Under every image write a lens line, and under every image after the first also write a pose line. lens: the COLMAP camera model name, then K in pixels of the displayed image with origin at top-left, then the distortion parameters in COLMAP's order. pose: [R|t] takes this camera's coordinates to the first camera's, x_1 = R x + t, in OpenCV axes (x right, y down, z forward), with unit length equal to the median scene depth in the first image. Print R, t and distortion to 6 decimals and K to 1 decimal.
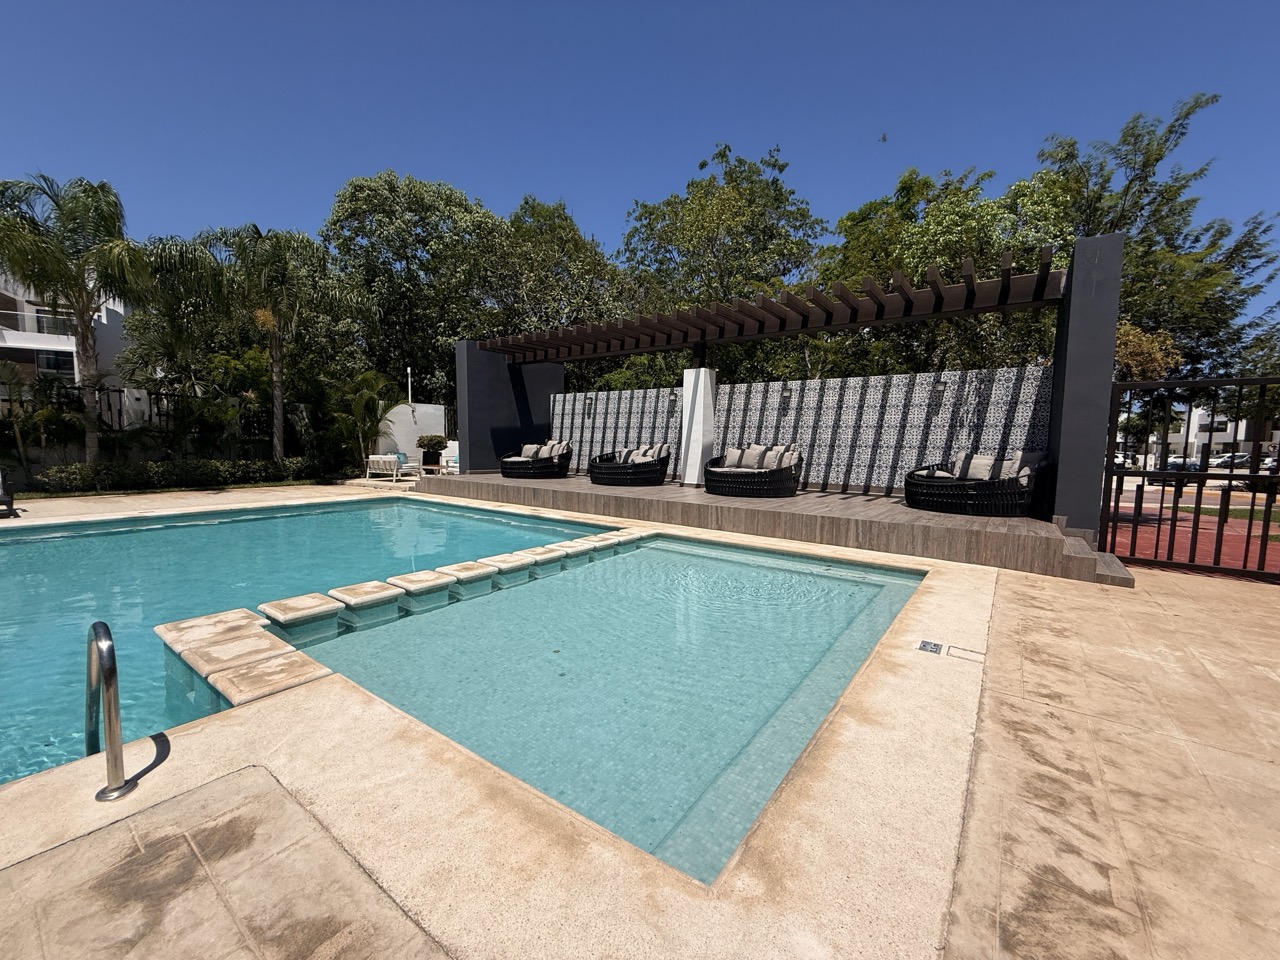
lens RADIAL K [[512.2, 0, 634.8], [0, 512.2, 482.8], [0, 0, 1]] dist [0.001178, 0.000003]
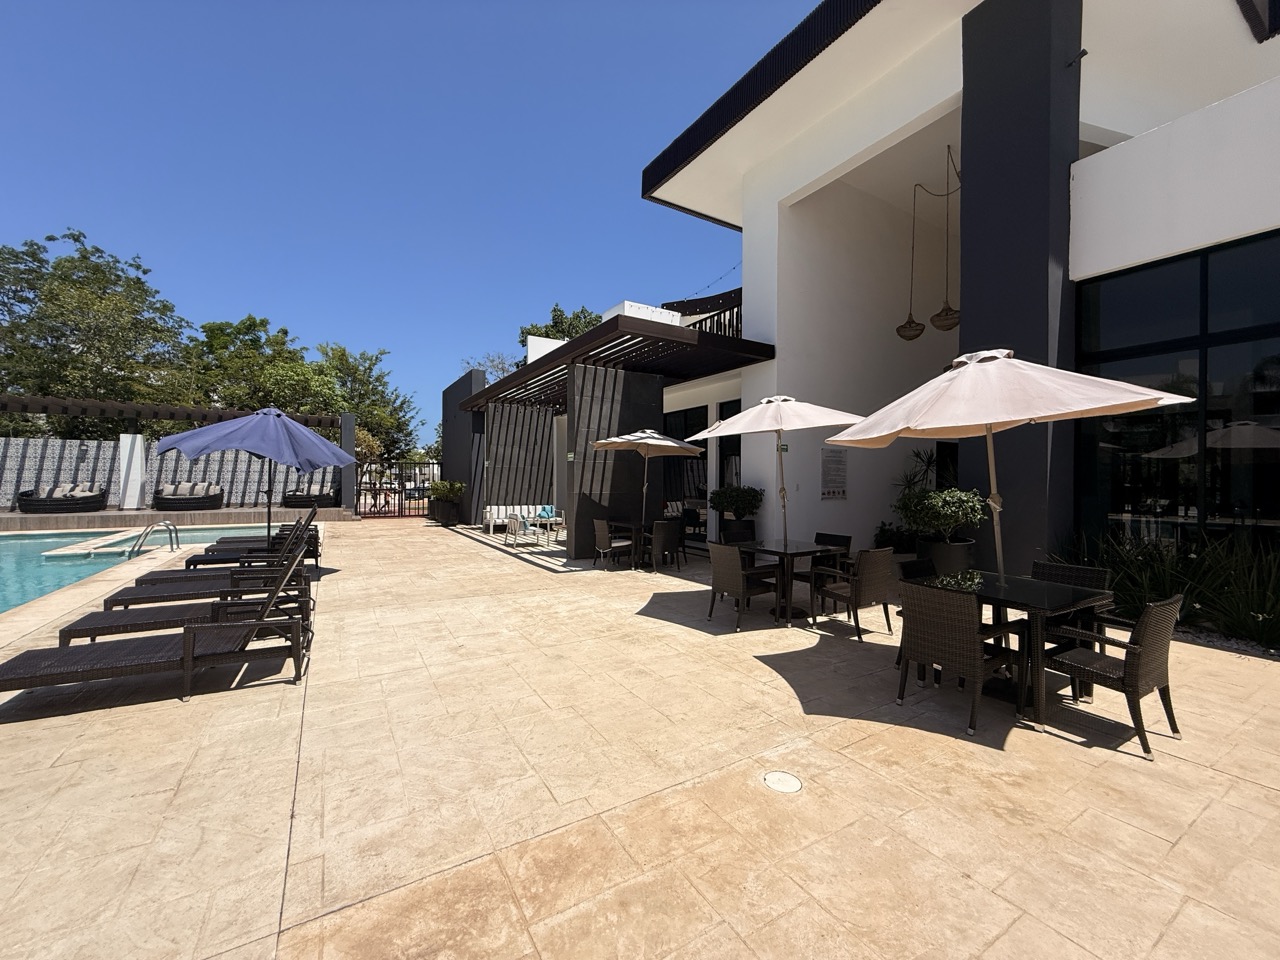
lens RADIAL K [[512.2, 0, 639.6], [0, 512.2, 481.5], [0, 0, 1]] dist [0.001178, 0.000003]
pose [[0.380718, -0.018736, 0.924502, -0.683897], [0.073824, 0.997219, -0.010191, 0.046821], [-0.921740, 0.072131, 0.381042, -0.936475]]
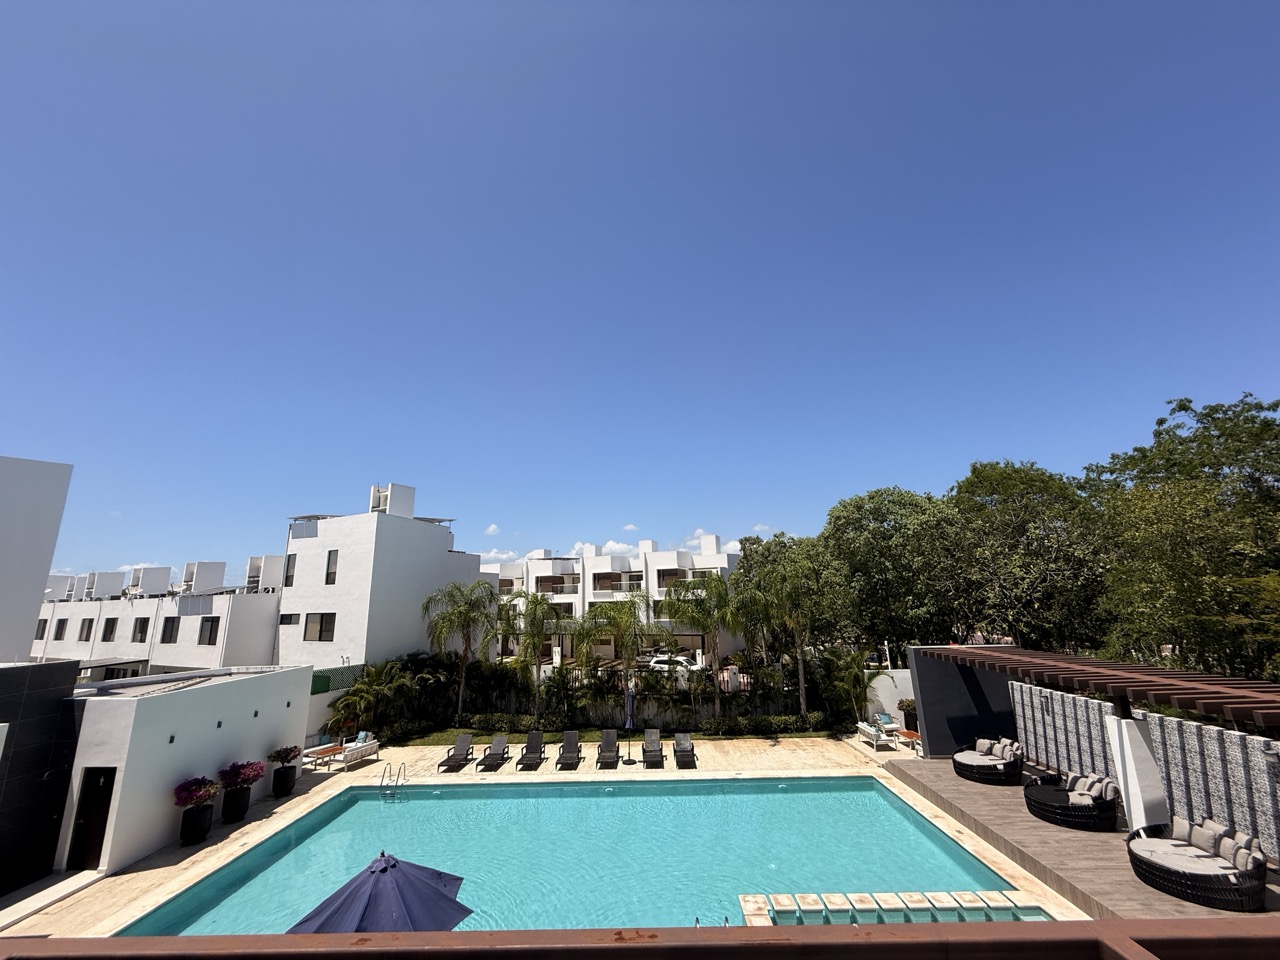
lens RADIAL K [[512.2, 0, 634.0], [0, 512.2, 483.8], [0, 0, 1]] dist [0.001178, 0.000003]
pose [[0.571729, -0.212901, -0.792338, 0.453695], [-0.027355, 0.960261, -0.277760, -0.338862], [0.819986, 0.180478, 0.543185, -0.443051]]
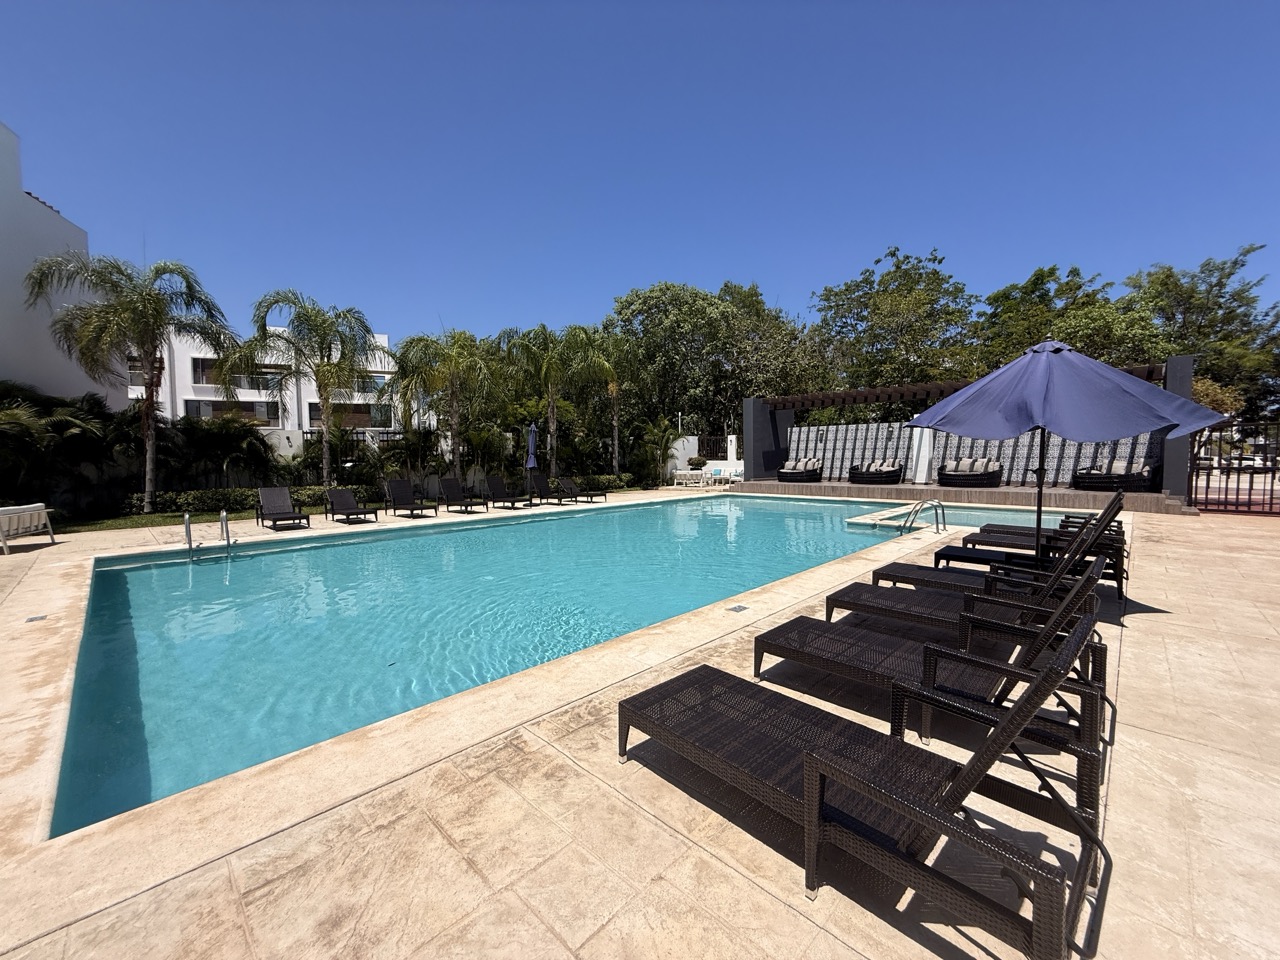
lens RADIAL K [[512.2, 0, 634.4], [0, 512.2, 476.9], [0, 0, 1]] dist [0.001178, 0.000003]
pose [[0.989715, -0.021144, -0.141481, -0.538498], [0.015320, 0.998995, -0.042128, 0.036584], [0.142229, 0.039528, 0.989044, -0.729835]]
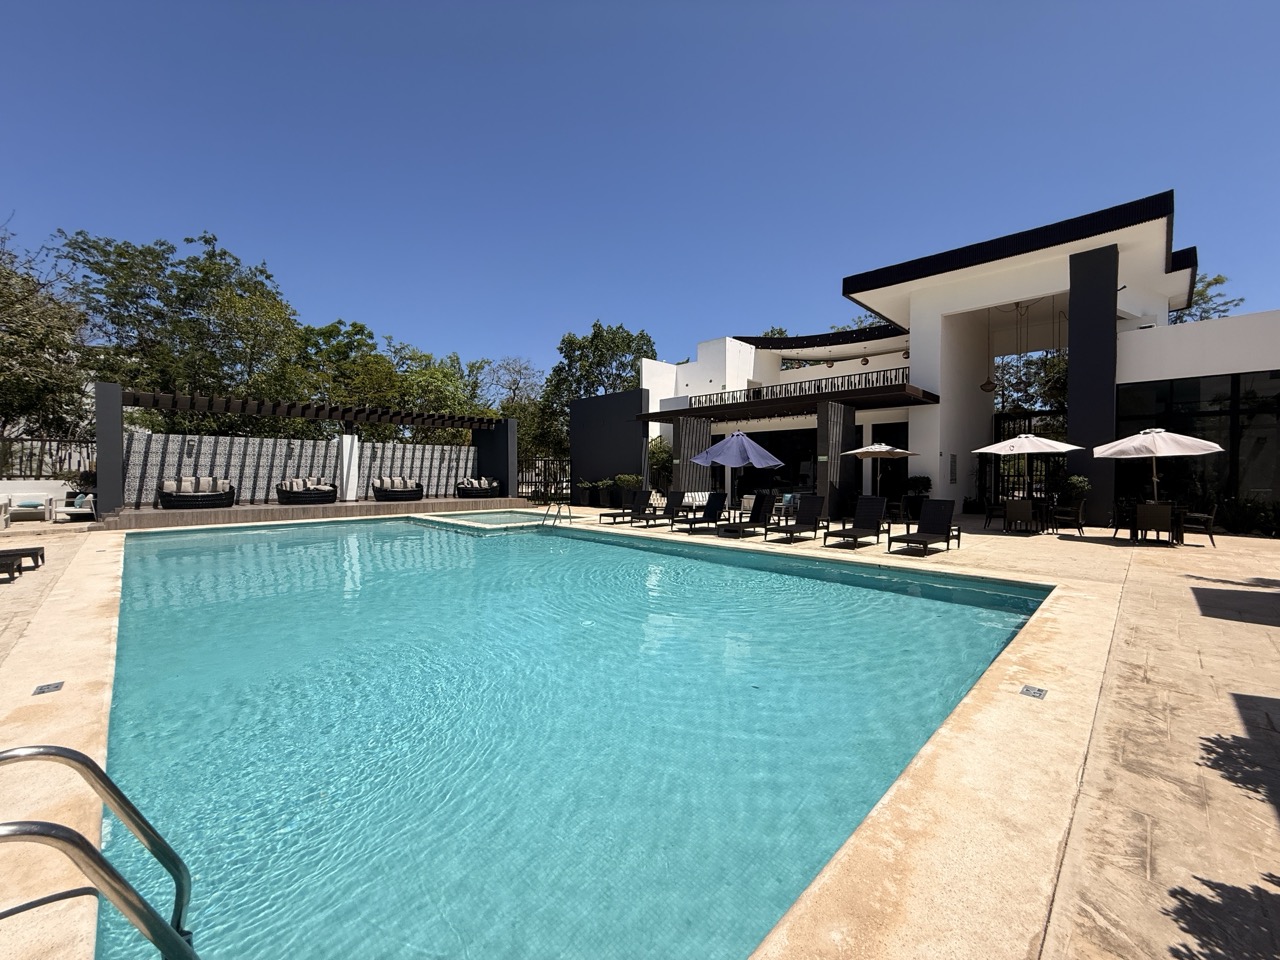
lens RADIAL K [[512.2, 0, 638.7], [0, 512.2, 477.5], [0, 0, 1]] dist [0.001178, 0.000003]
pose [[0.151974, -0.023673, 0.988101, -1.380087], [0.080105, 0.996719, 0.011559, -0.015489], [-0.985133, 0.077395, 0.153372, -0.228584]]
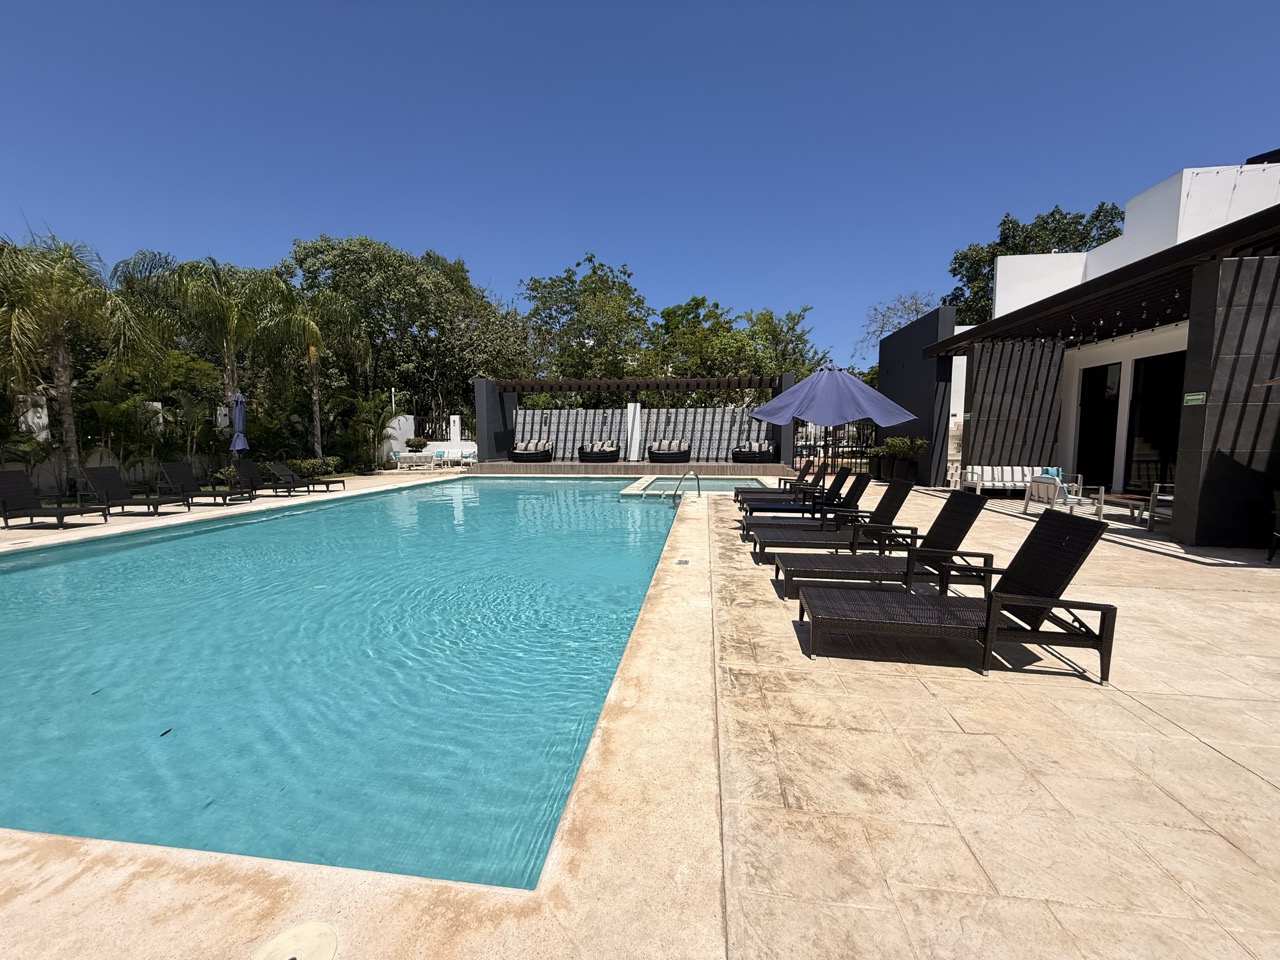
lens RADIAL K [[512.2, 0, 634.8], [0, 512.2, 482.9], [0, 0, 1]] dist [0.001178, 0.000003]
pose [[0.878013, -0.062395, 0.474552, -0.794031], [0.056012, 0.998049, 0.027594, 0.032822], [-0.475348, 0.002353, 0.879795, -0.722337]]
